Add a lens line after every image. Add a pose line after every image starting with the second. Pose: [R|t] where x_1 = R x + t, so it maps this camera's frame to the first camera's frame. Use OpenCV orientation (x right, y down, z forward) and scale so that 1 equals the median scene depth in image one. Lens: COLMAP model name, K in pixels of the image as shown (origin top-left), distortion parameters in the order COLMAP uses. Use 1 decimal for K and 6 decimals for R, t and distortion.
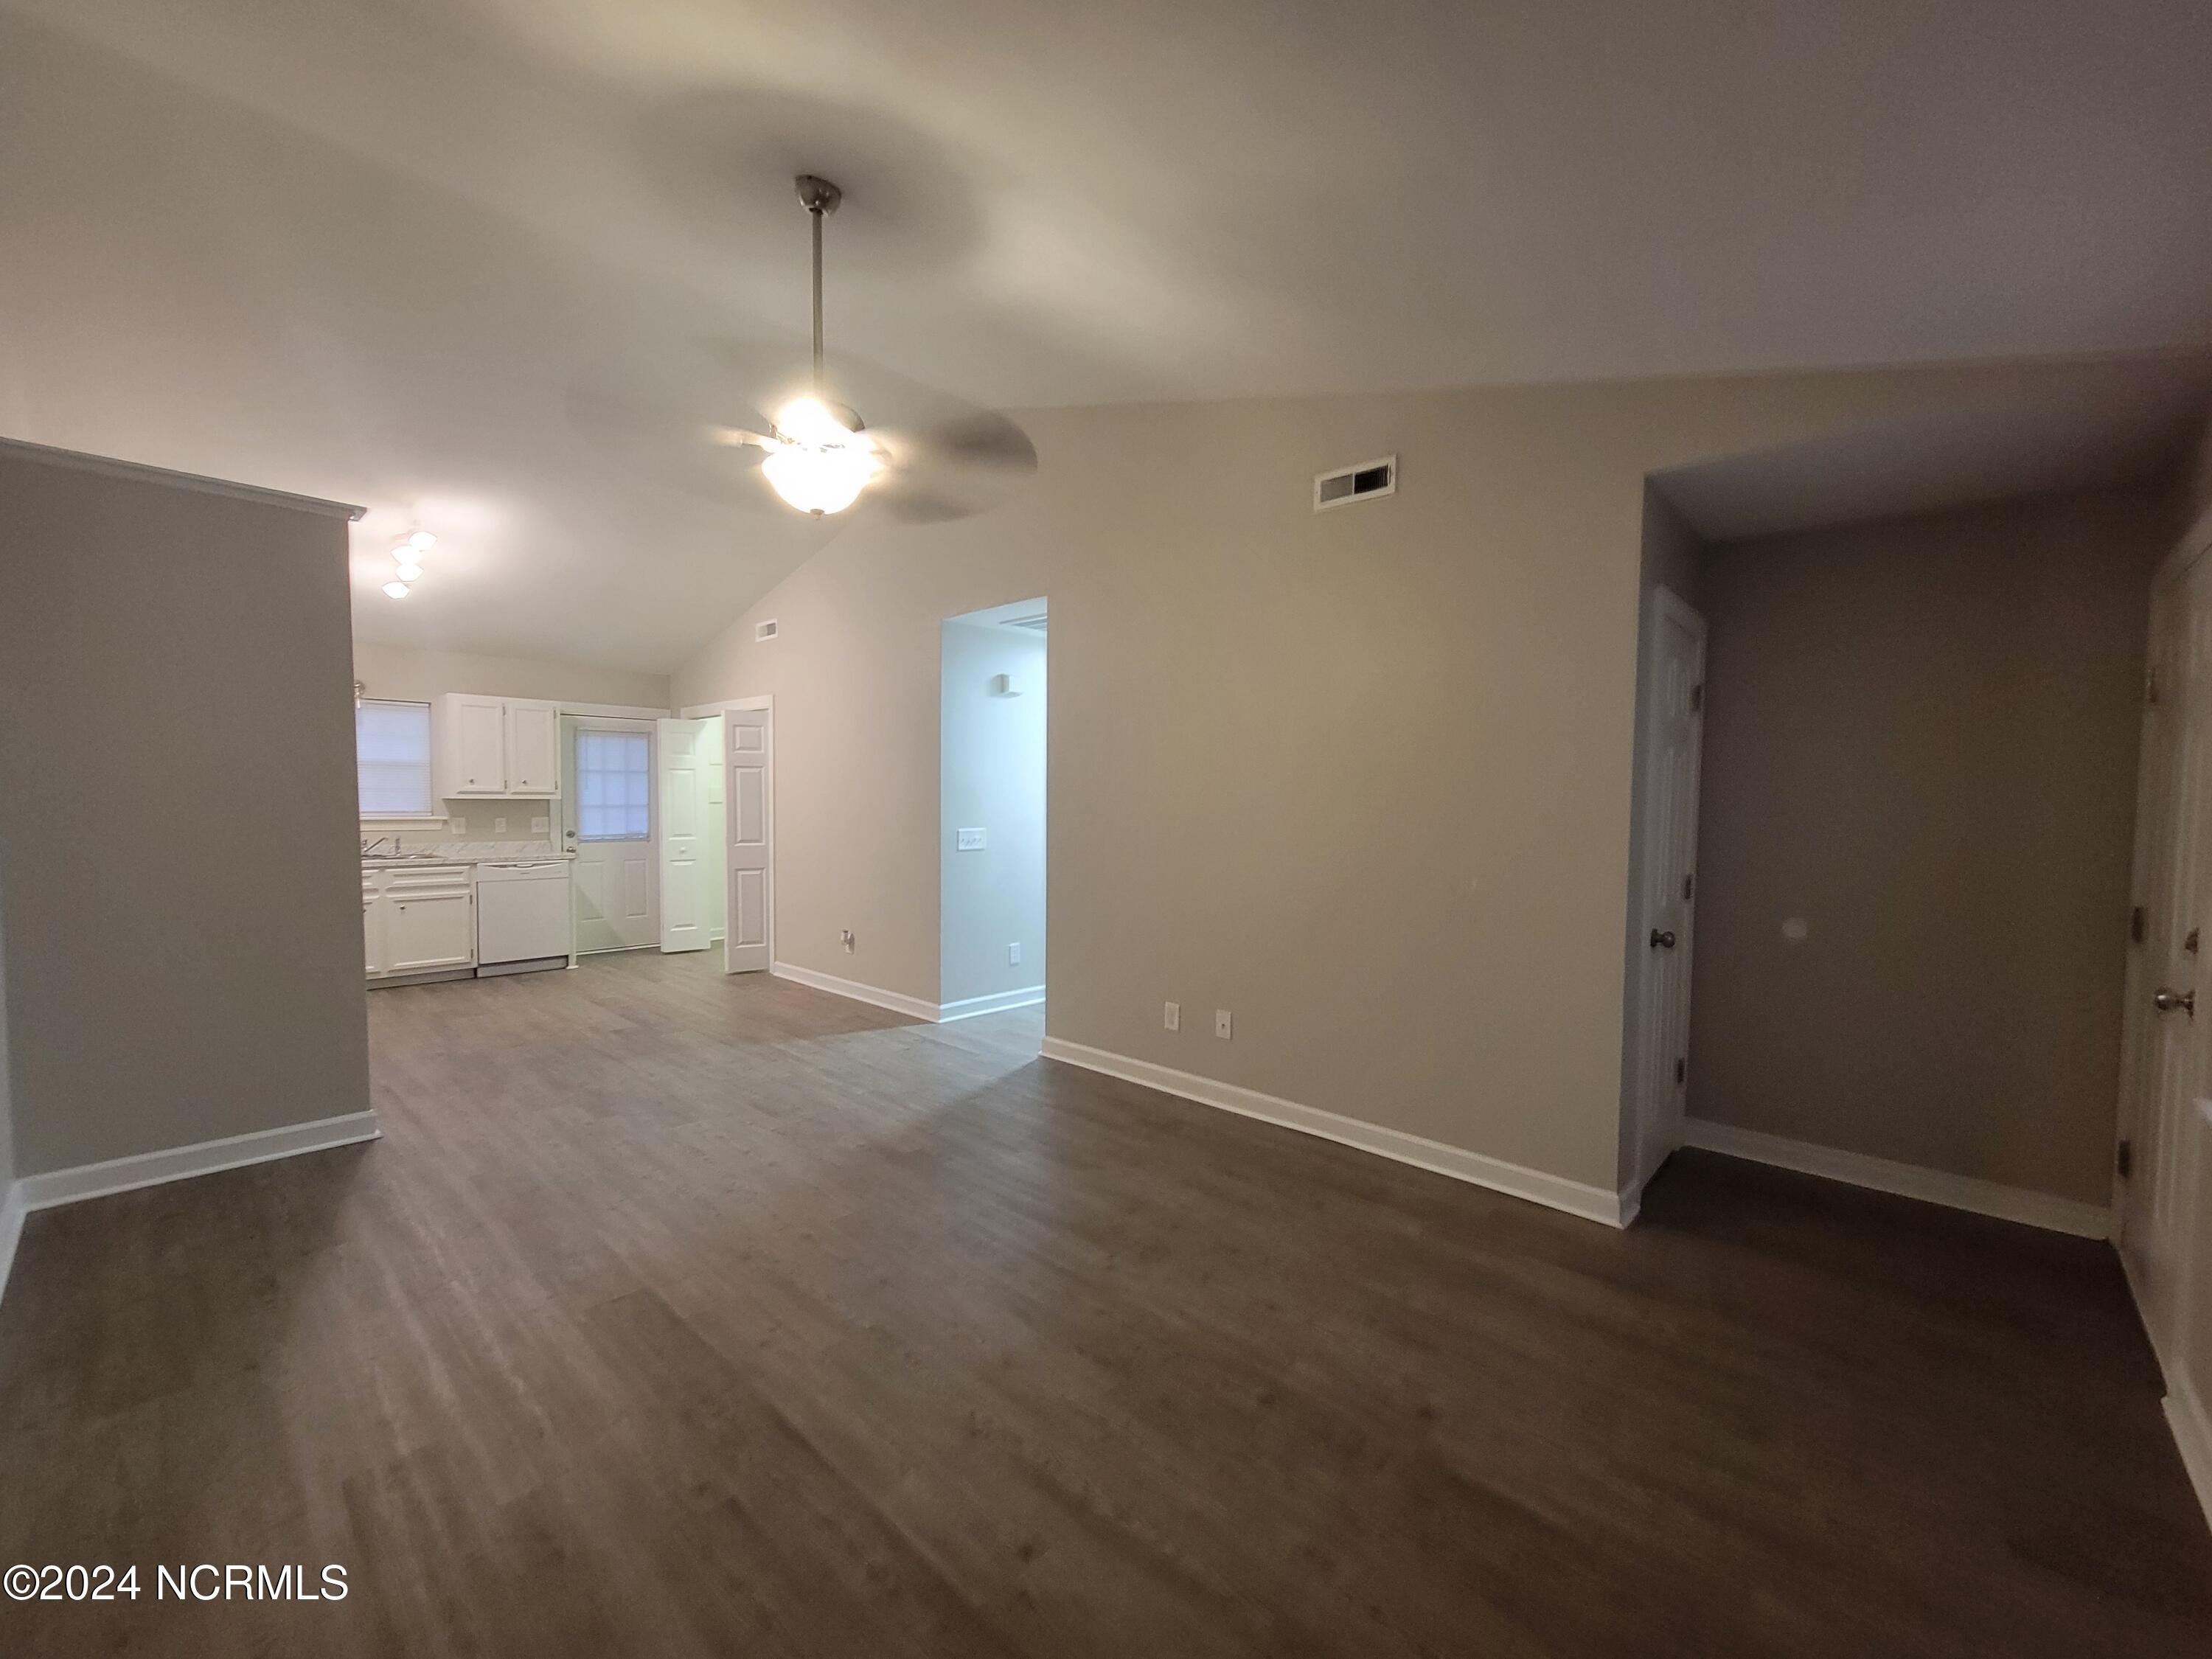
lens RADIAL K [[902.9, 0, 1090.8], [0, 902.9, 834.8], [0, 0, 1]] dist [-0.003219, 0.001853]
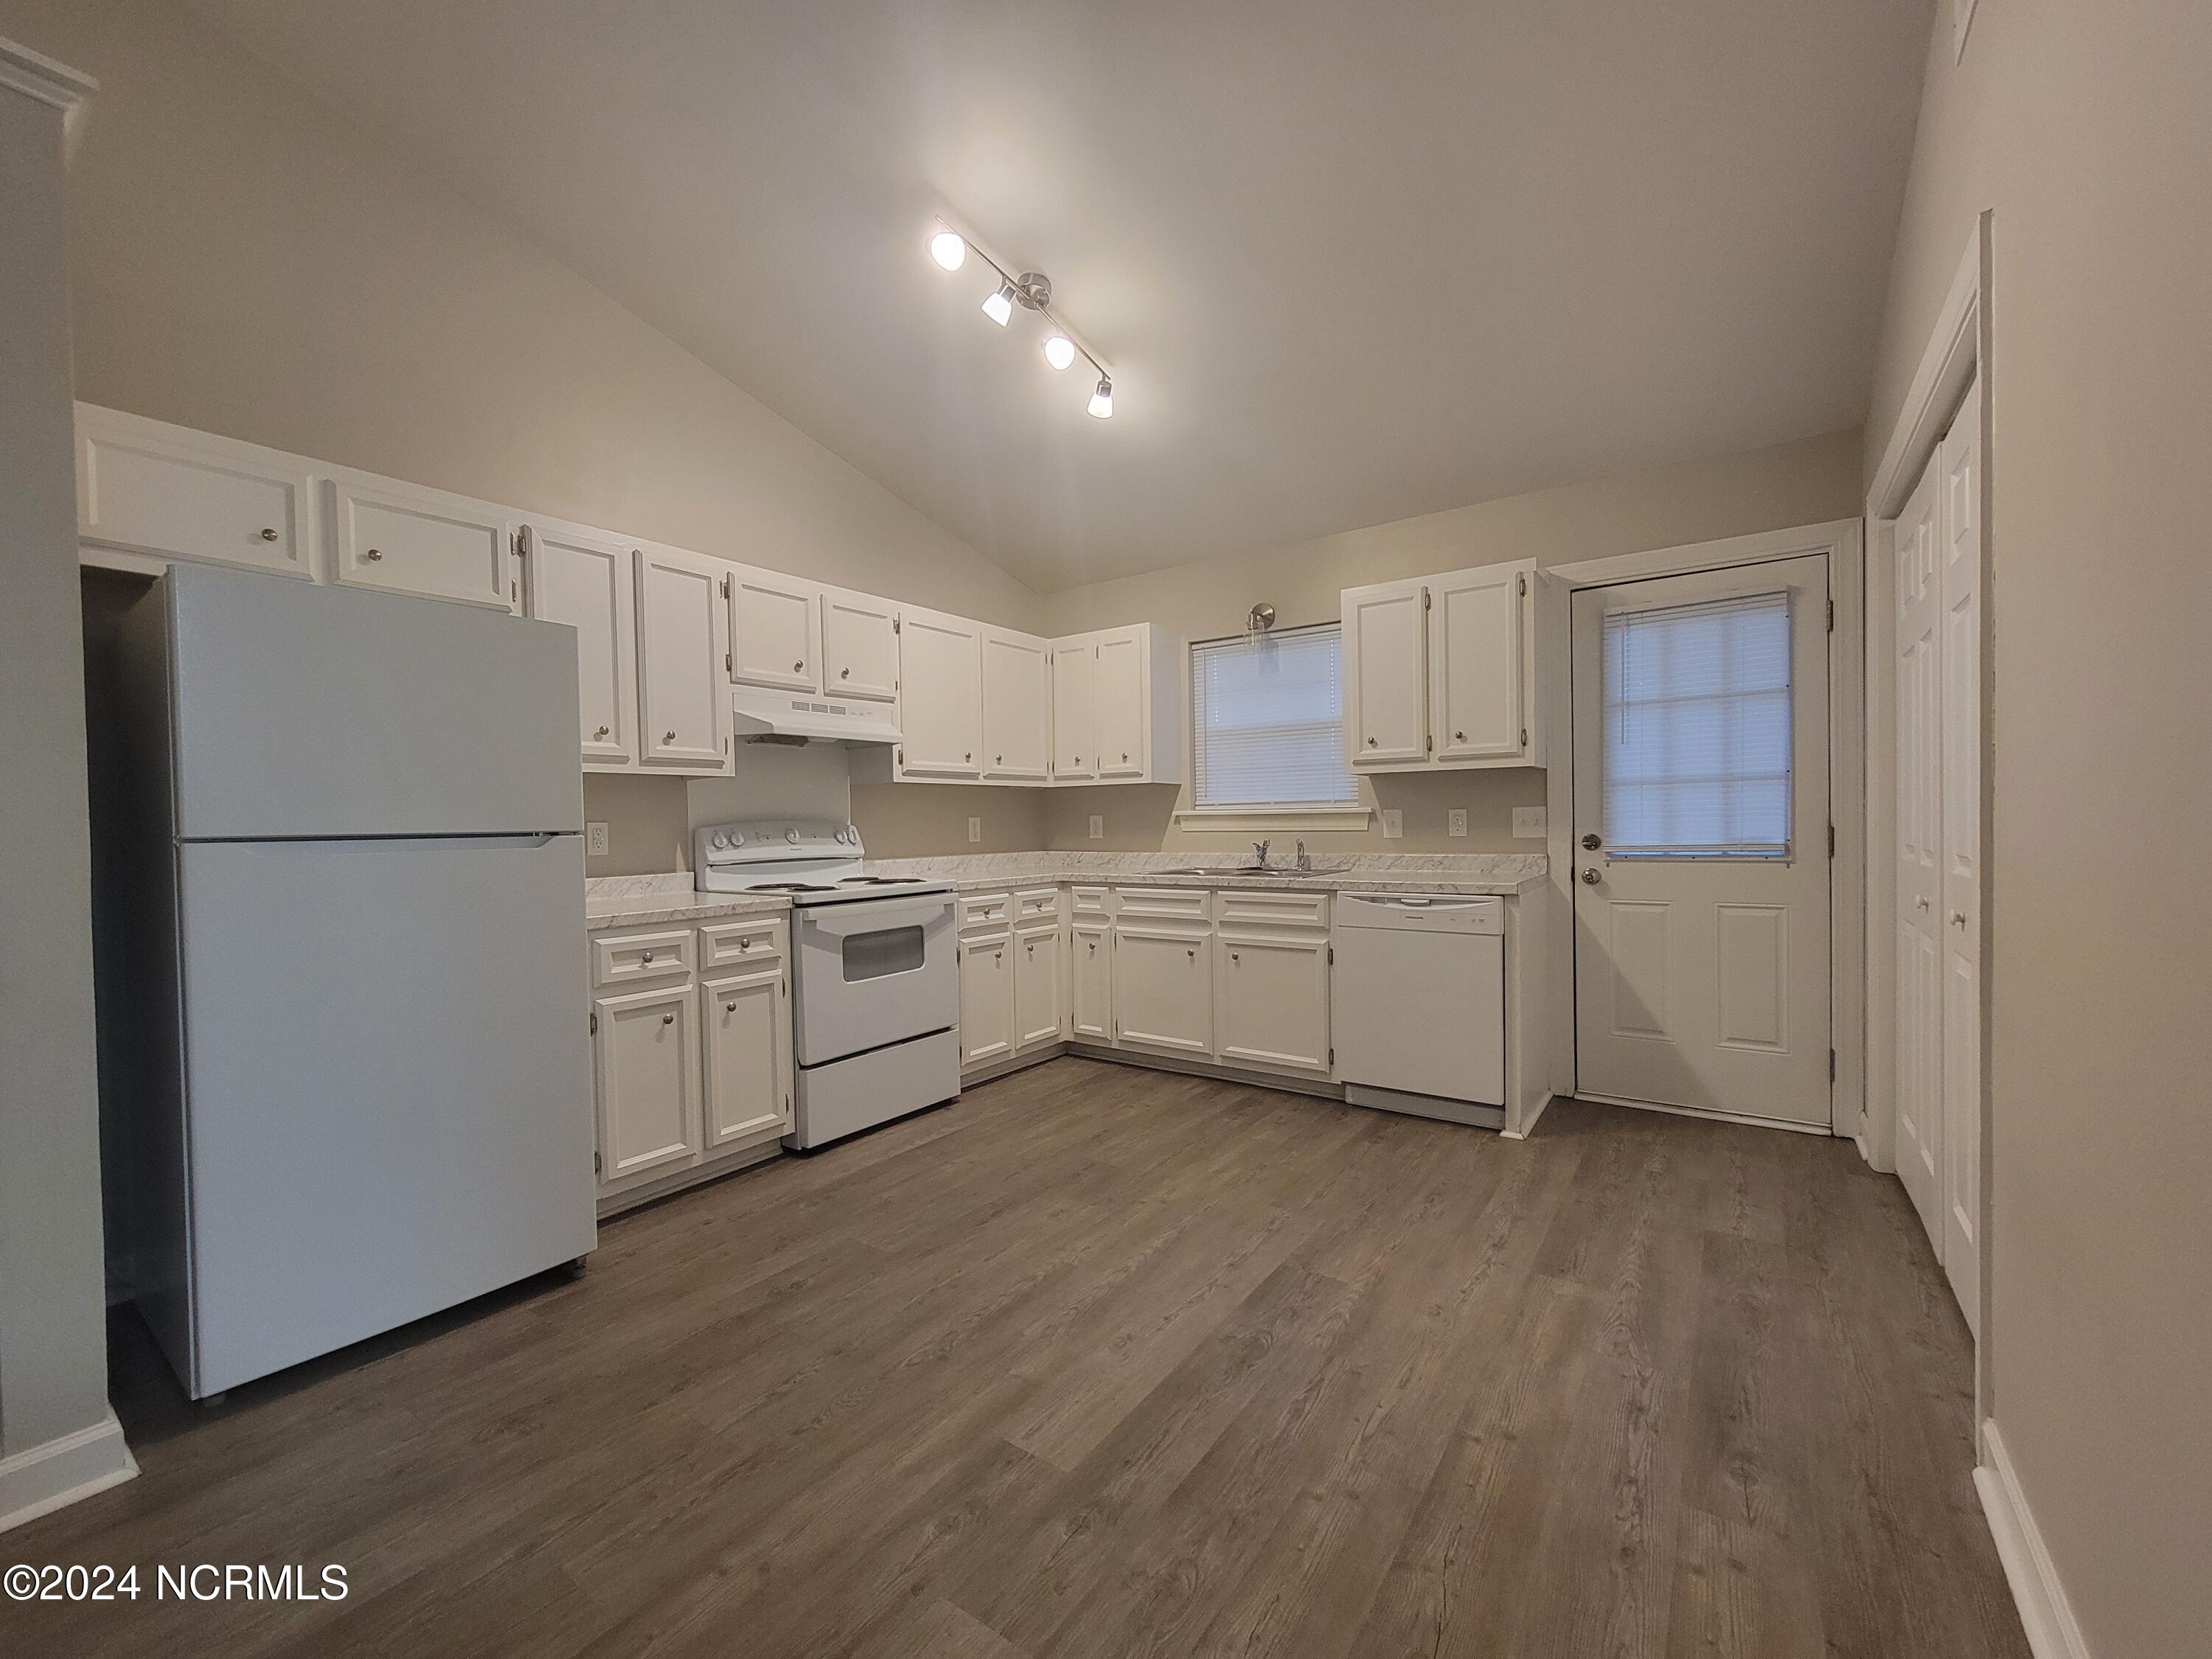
lens RADIAL K [[902.9, 0, 1096.8], [0, 902.9, 833.3], [0, 0, 1]] dist [-0.003219, 0.001853]
pose [[0.139588, 0.002595, -0.990206, -0.165618], [-0.023033, 0.999735, -0.000627, 0.000909], [0.989942, 0.022895, 0.139611, 0.763423]]
